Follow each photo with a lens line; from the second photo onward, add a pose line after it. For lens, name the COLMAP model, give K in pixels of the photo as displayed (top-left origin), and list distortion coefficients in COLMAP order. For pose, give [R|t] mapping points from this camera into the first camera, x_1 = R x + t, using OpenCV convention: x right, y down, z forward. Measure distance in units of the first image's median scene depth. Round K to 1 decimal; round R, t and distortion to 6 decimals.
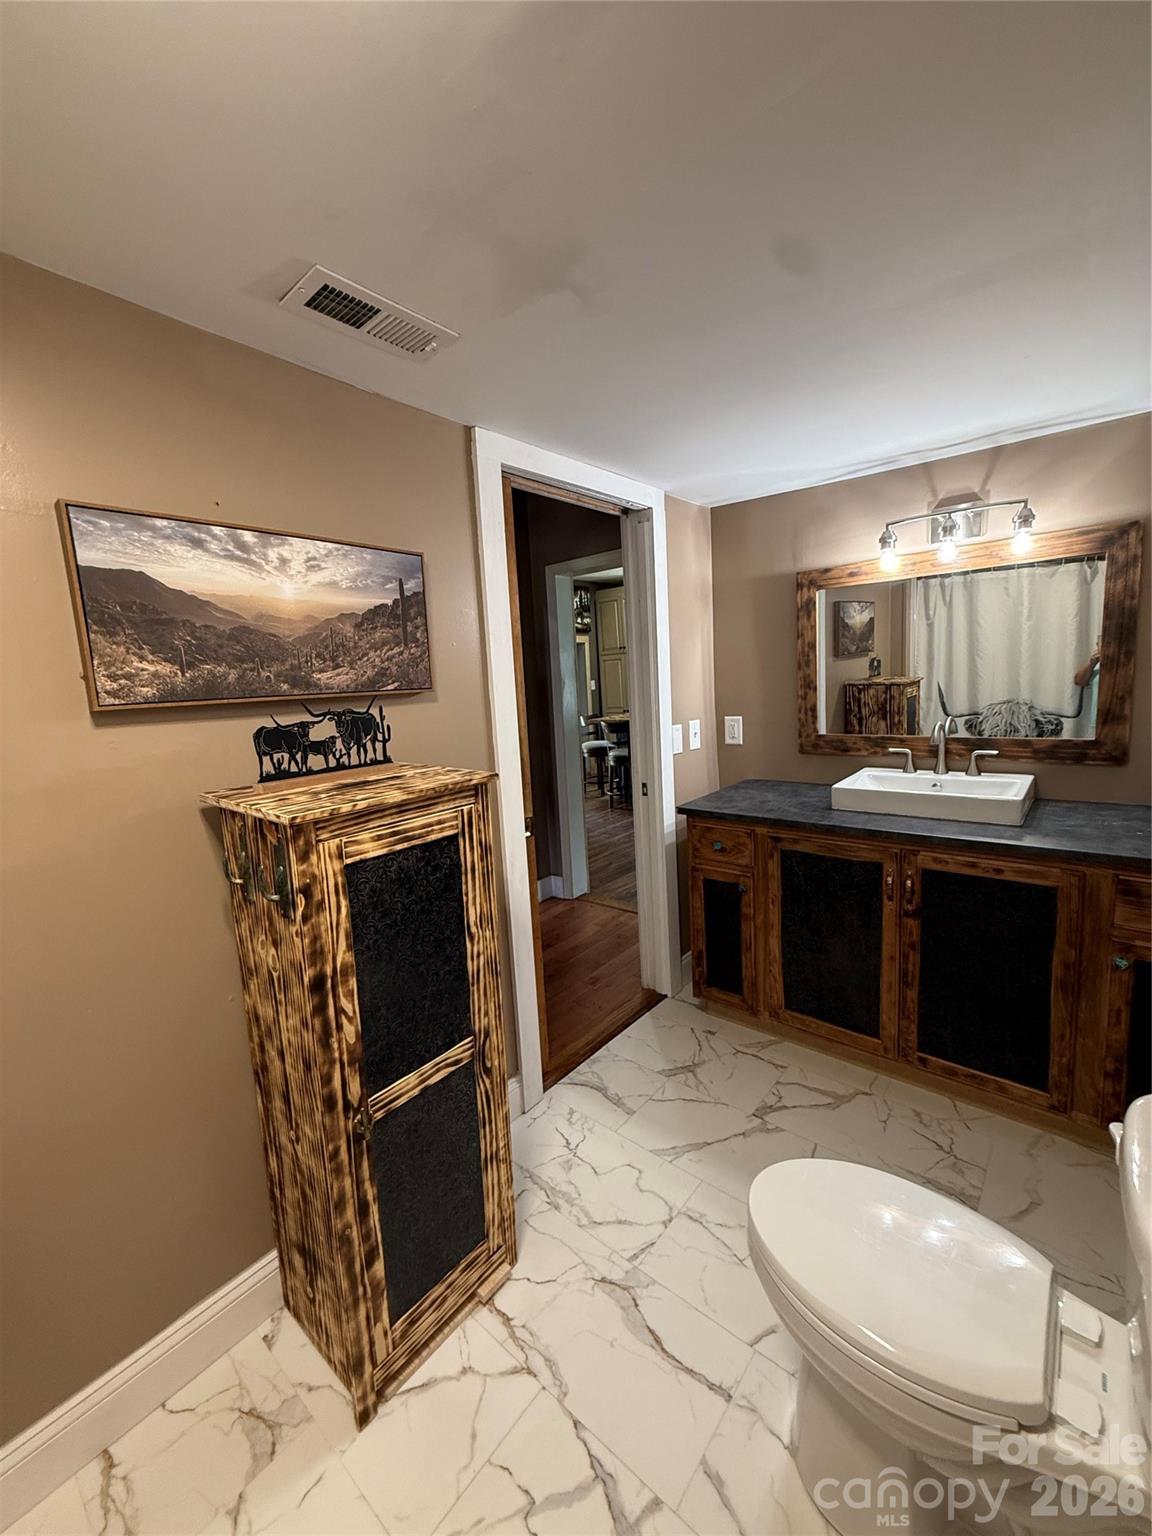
lens RADIAL K [[613.9, 0, 574.2], [0, 613.9, 764.1], [0, 0, 1]] dist [-0.002273, 0.000652]
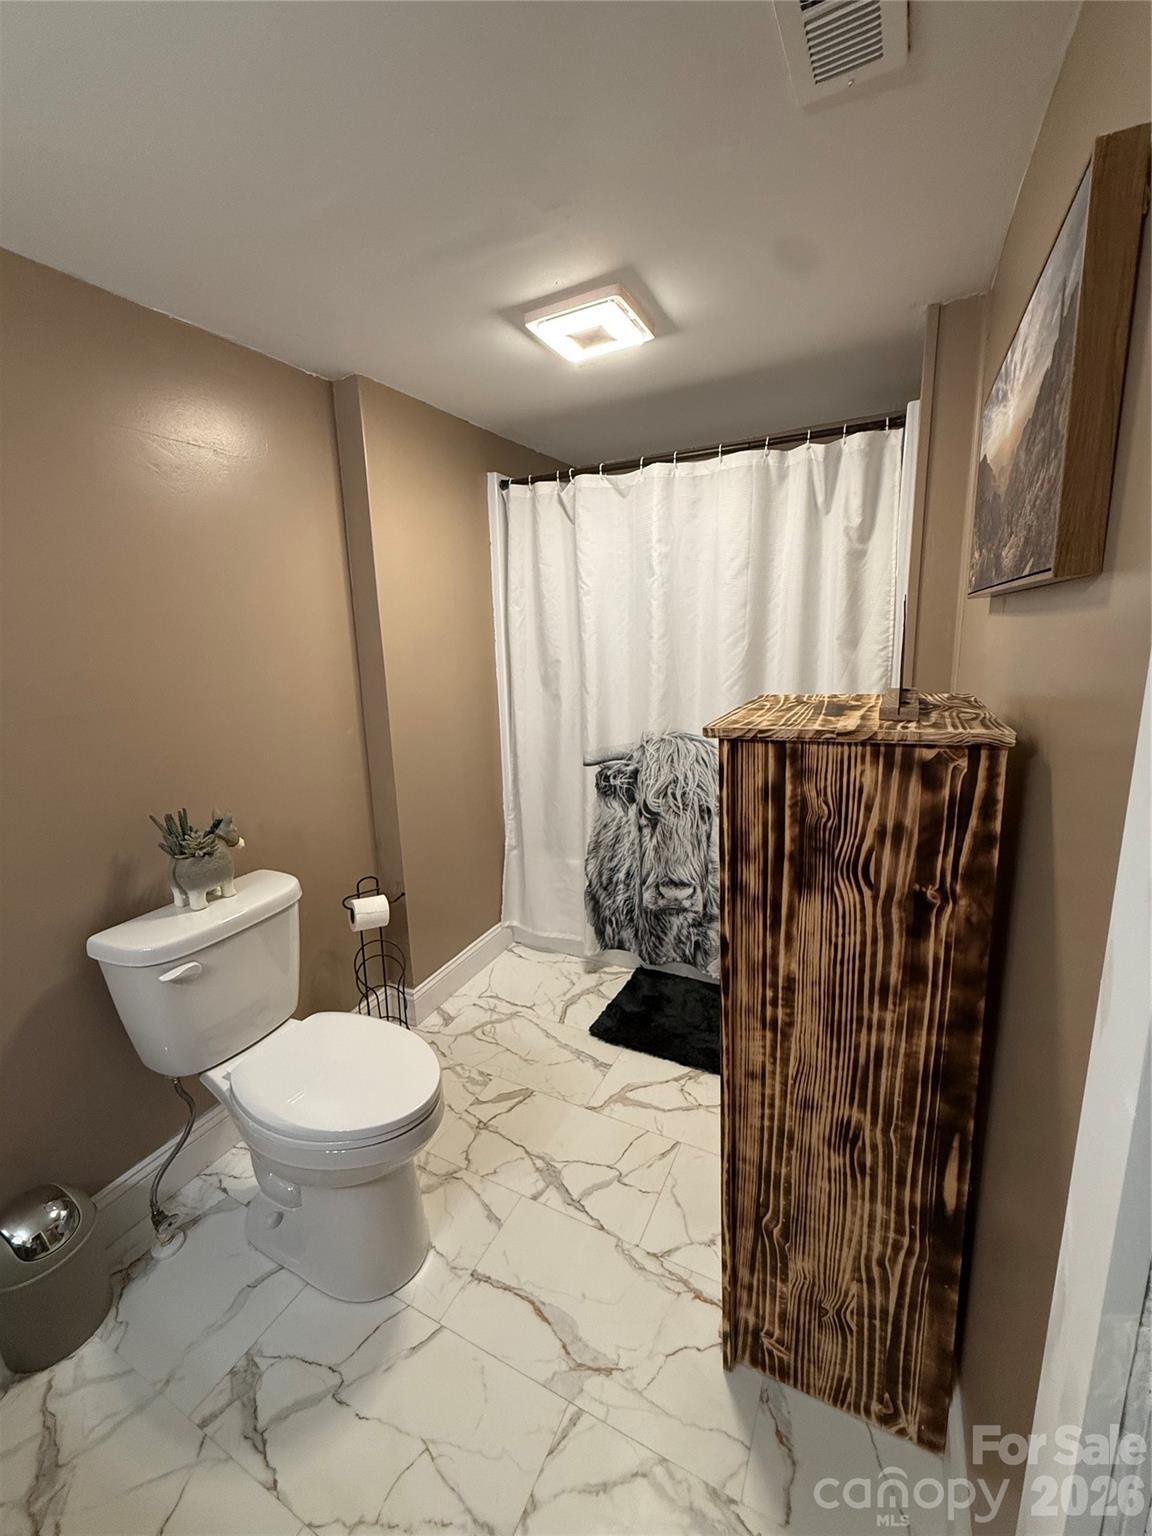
lens RADIAL K [[613.9, 0, 574.8], [0, 613.9, 764.1], [0, 0, 1]] dist [-0.002273, 0.000652]
pose [[-0.969455, 0.132546, -0.206368, 0.109753], [0.053522, 0.935448, 0.349387, -0.128497], [0.239356, 0.327670, -0.913970, 1.070116]]
